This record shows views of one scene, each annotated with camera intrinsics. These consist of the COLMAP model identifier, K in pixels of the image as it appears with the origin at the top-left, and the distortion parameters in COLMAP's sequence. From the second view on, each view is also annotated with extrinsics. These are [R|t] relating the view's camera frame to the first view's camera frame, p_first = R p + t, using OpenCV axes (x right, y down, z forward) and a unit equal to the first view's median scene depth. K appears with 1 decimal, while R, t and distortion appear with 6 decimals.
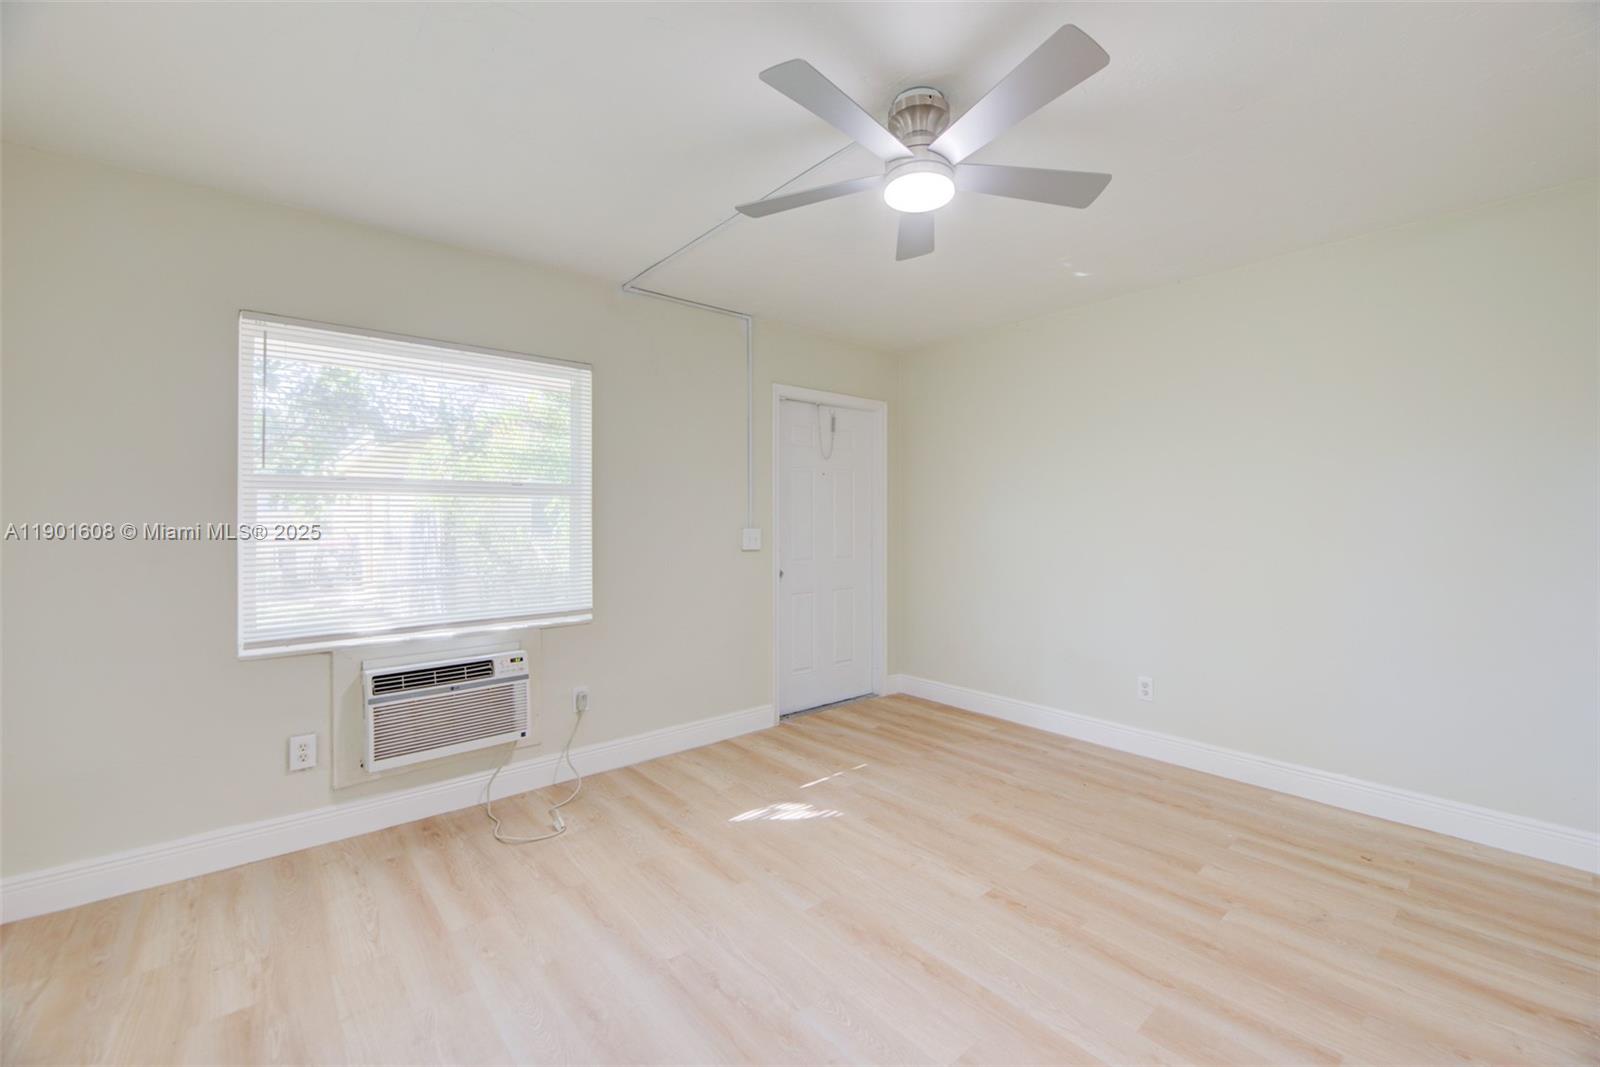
lens RADIAL K [[657.1, 0, 815.4], [0, 657.1, 516.7], [0, 0, 1]] dist [-0.002917, -0.000512]
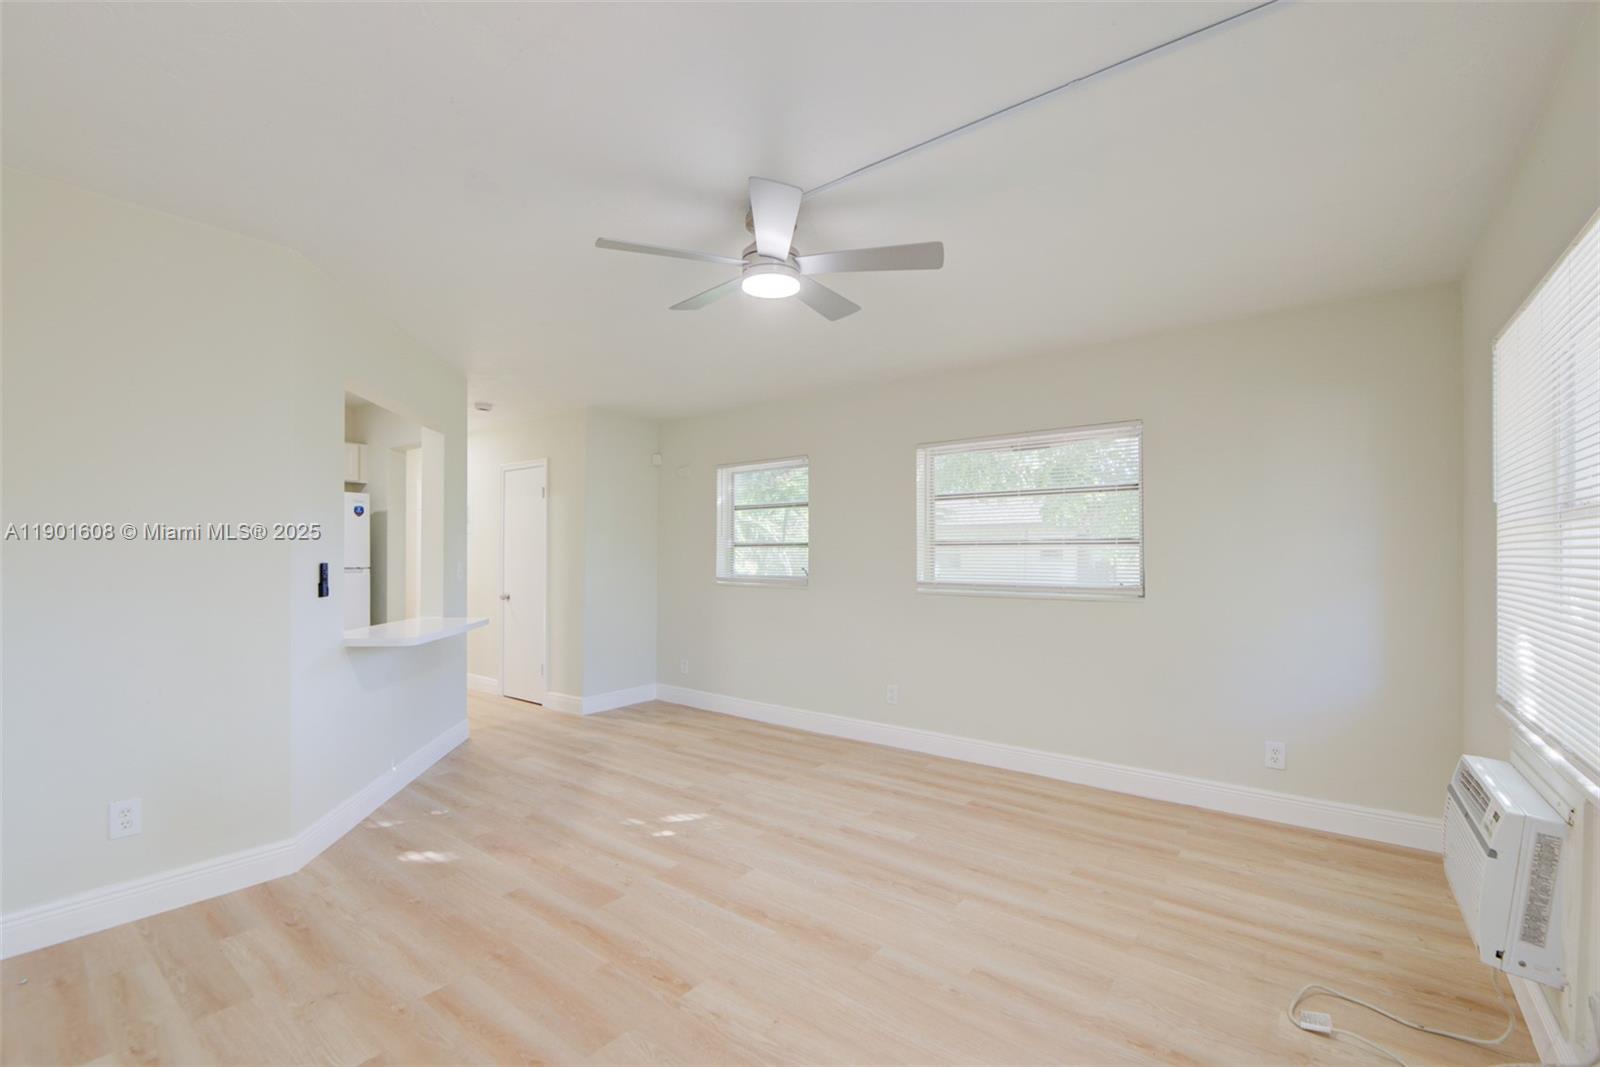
lens RADIAL K [[680.9, 0, 786.6], [0, 680.9, 558.2], [0, 0, 1]] dist [-0.003390, -0.000628]
pose [[-0.984596, -0.001375, -0.174840, 0.229559], [-0.001961, 0.999993, 0.003179, 0.004682], [0.174835, 0.003472, -0.984592, 1.481250]]
